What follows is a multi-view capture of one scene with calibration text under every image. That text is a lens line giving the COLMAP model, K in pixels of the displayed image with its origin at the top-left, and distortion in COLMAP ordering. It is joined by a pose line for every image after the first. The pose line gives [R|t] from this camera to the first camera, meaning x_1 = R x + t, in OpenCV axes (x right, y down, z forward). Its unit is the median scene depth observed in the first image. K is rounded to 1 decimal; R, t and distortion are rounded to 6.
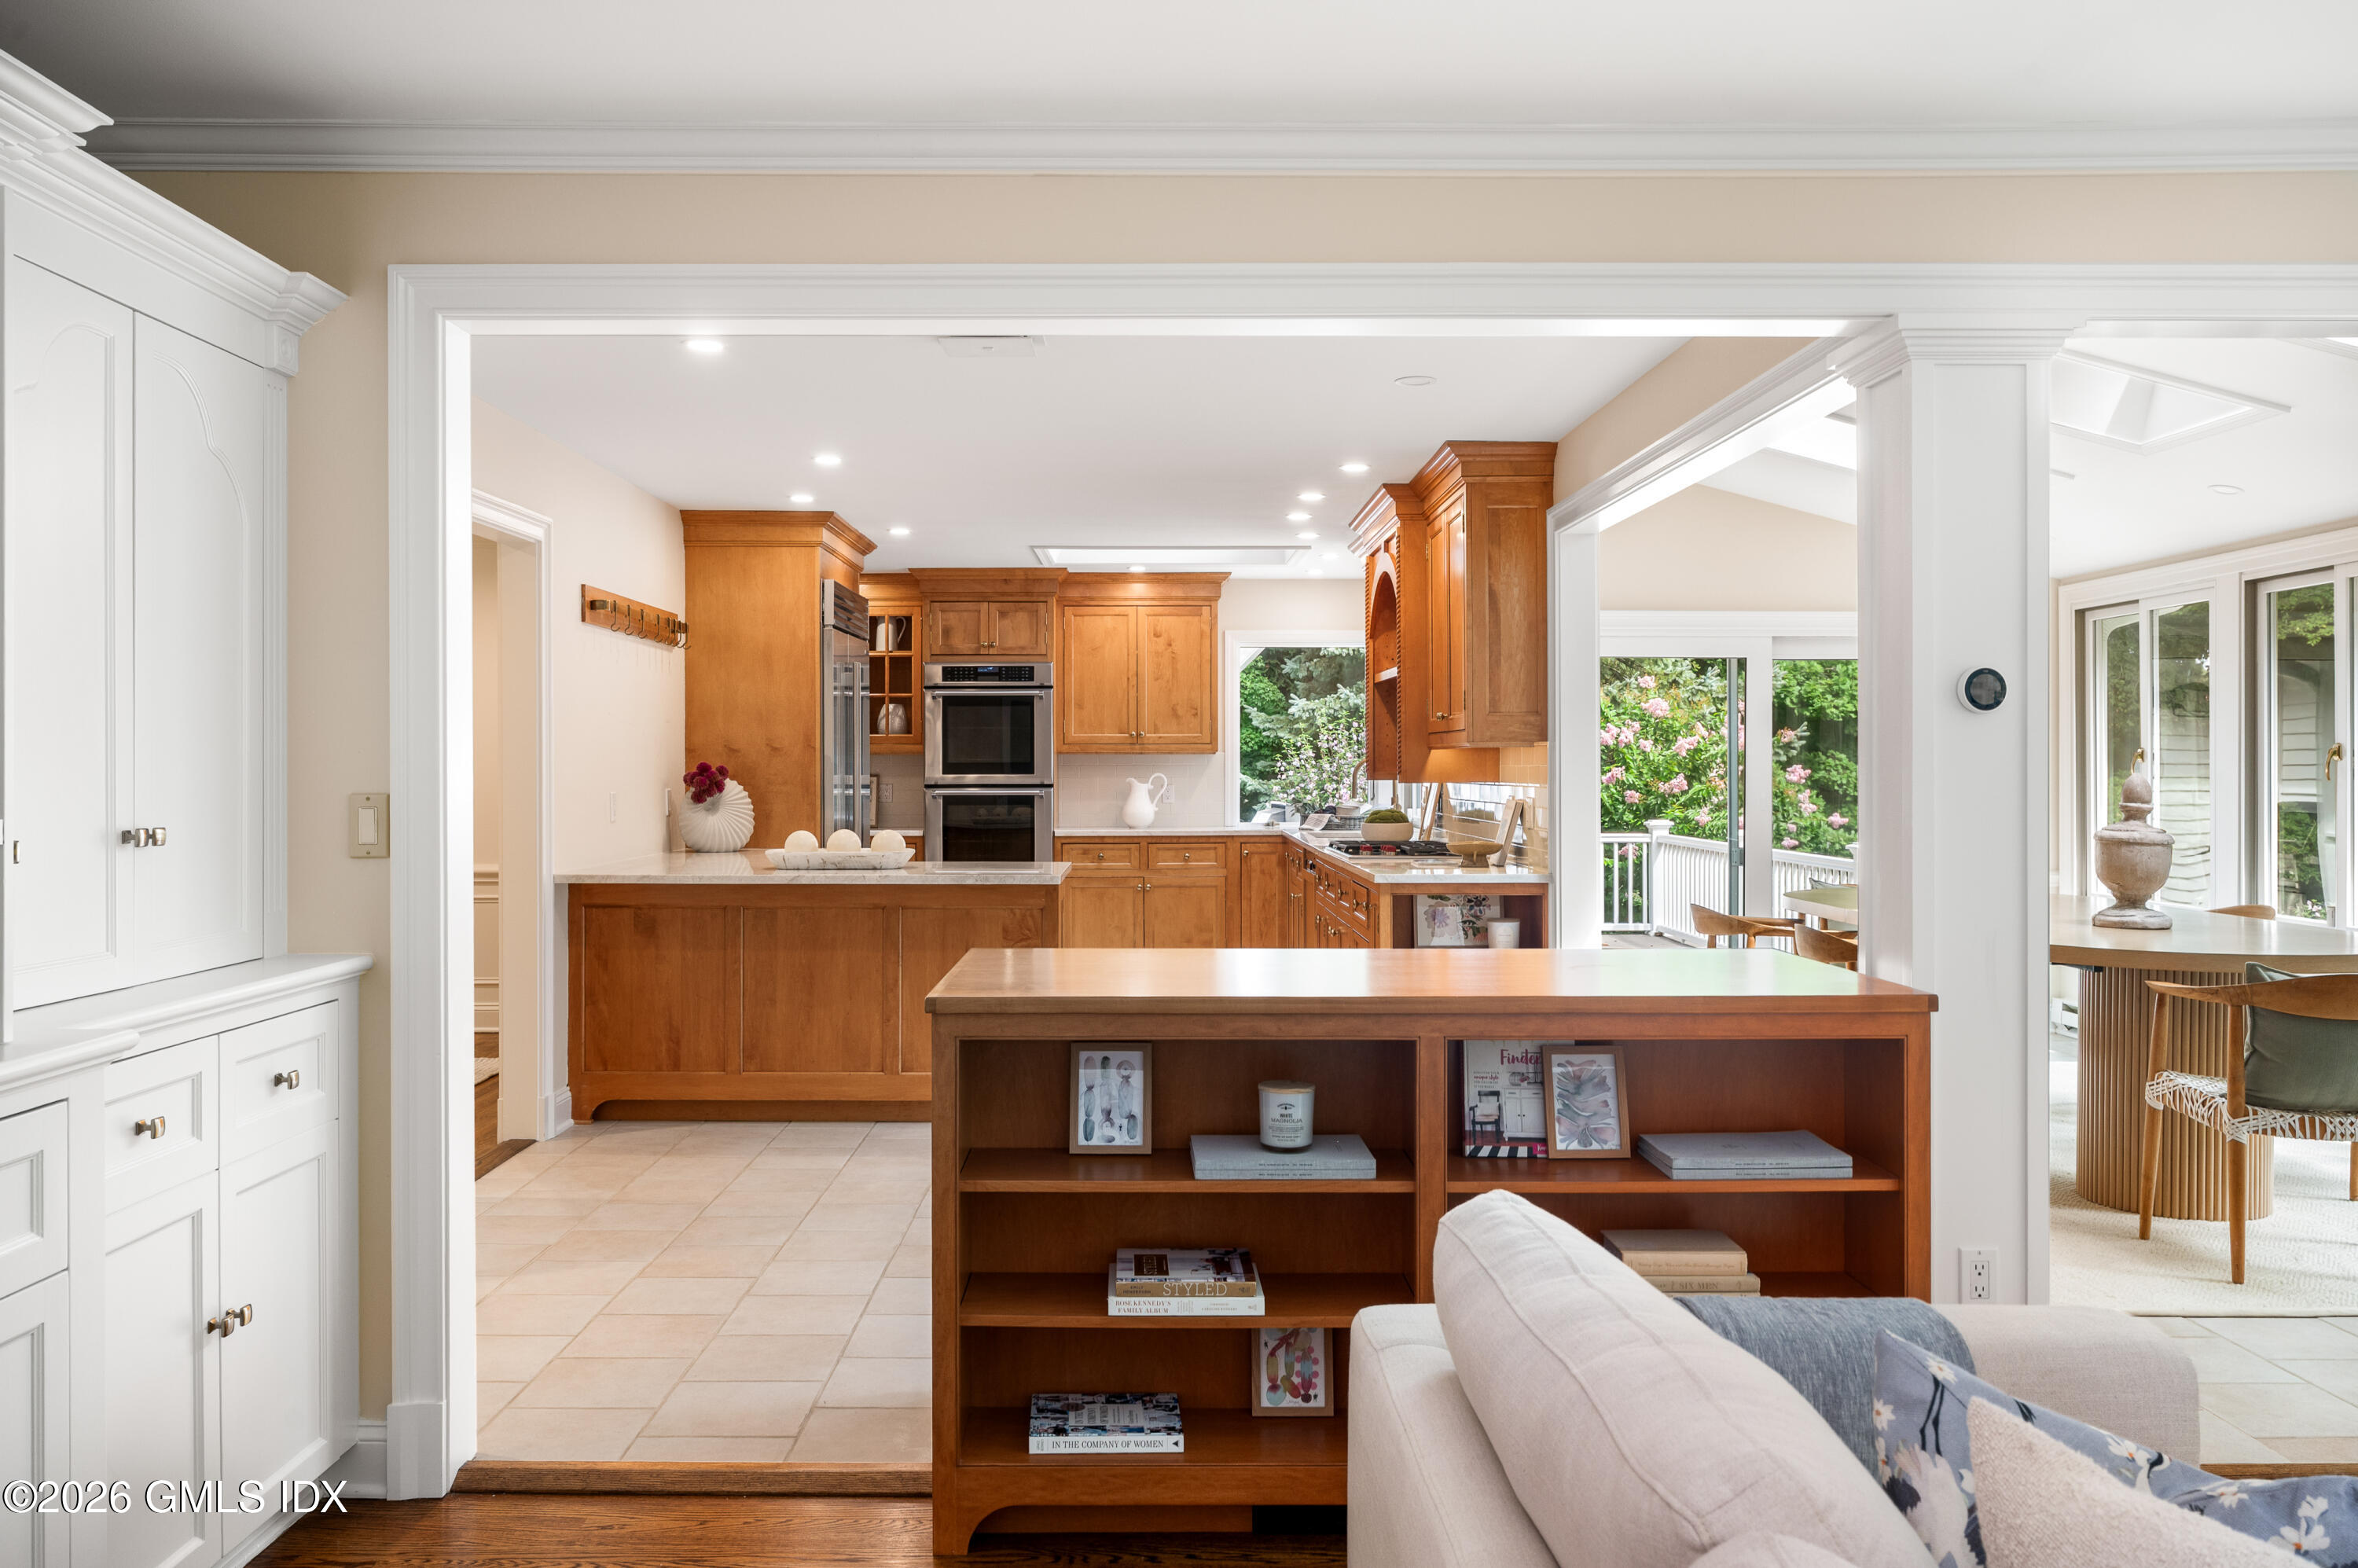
lens RADIAL K [[1826.0, 0, 1123.6], [0, 1826.0, 766.0], [0, 0, 1]] dist [-0.004891, 0.006445]
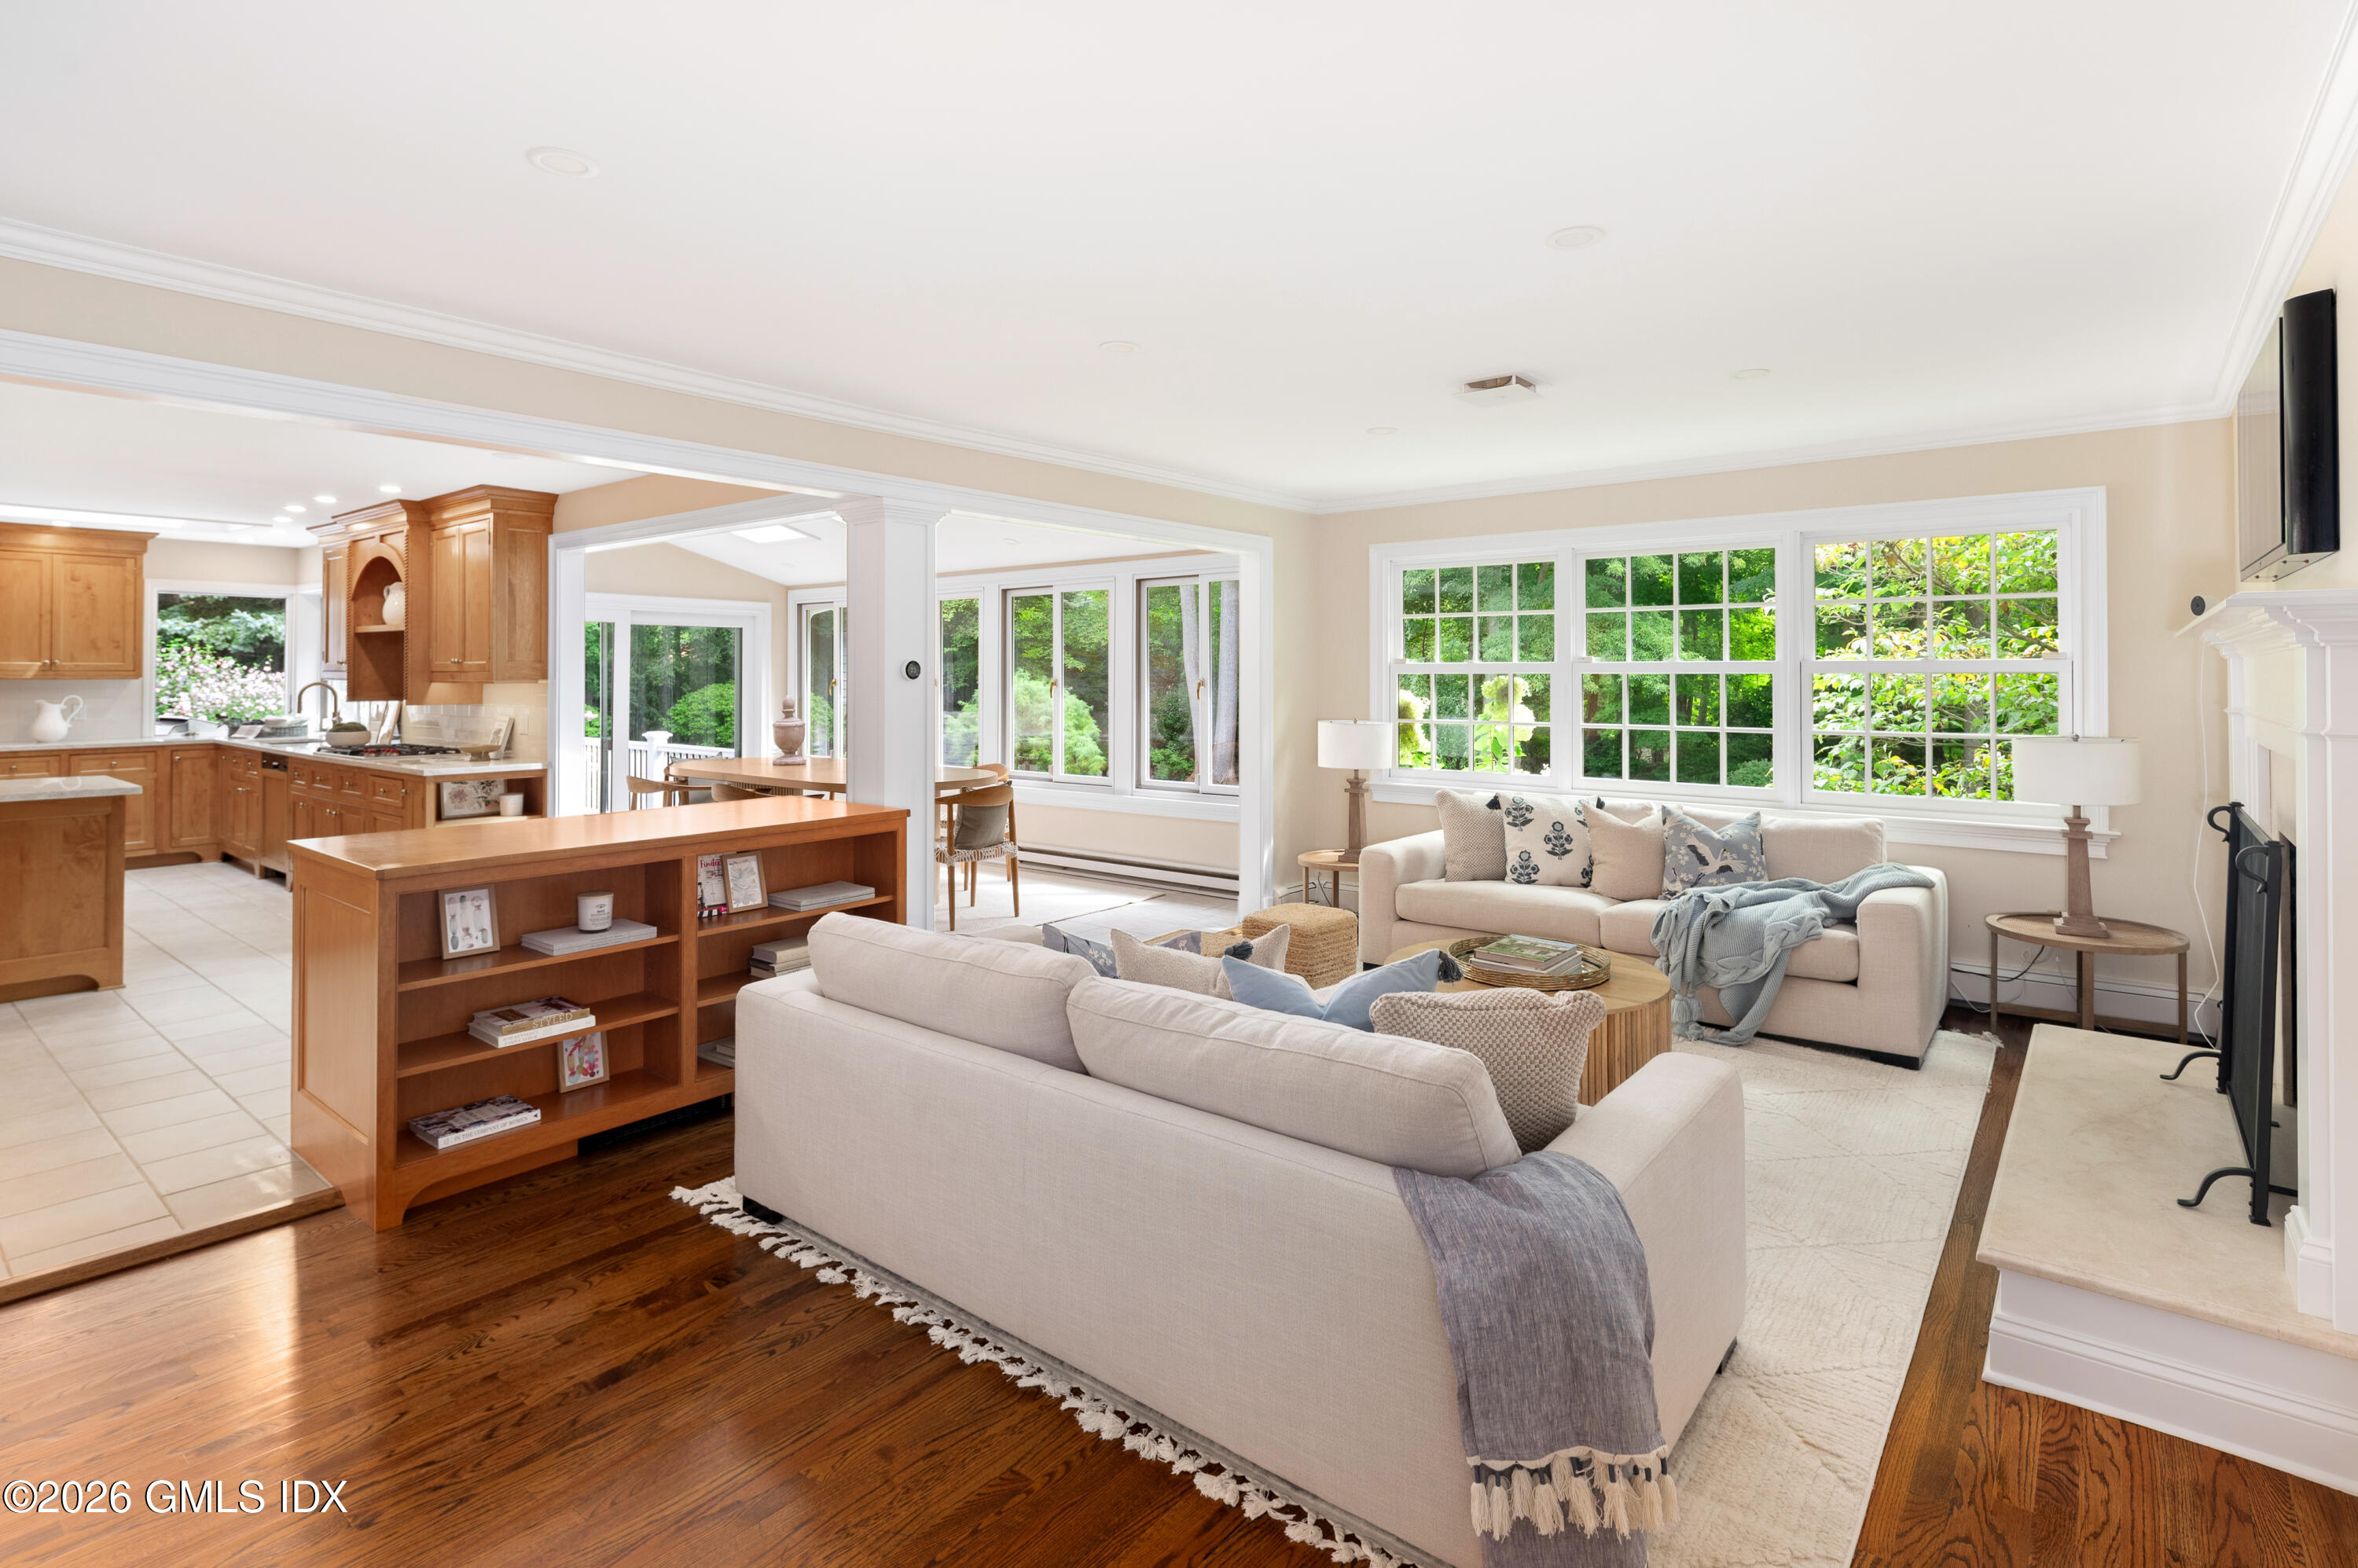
lens RADIAL K [[1157.3, 0, 1201.8], [0, 1157.3, 661.2], [0, 0, 1]] dist [0.005501, -0.004714]
pose [[0.615014, 0.010427, 0.788448, -0.173526], [-0.001749, 0.999928, -0.011860, -0.015113], [-0.788515, 0.005915, 0.614988, -0.058996]]
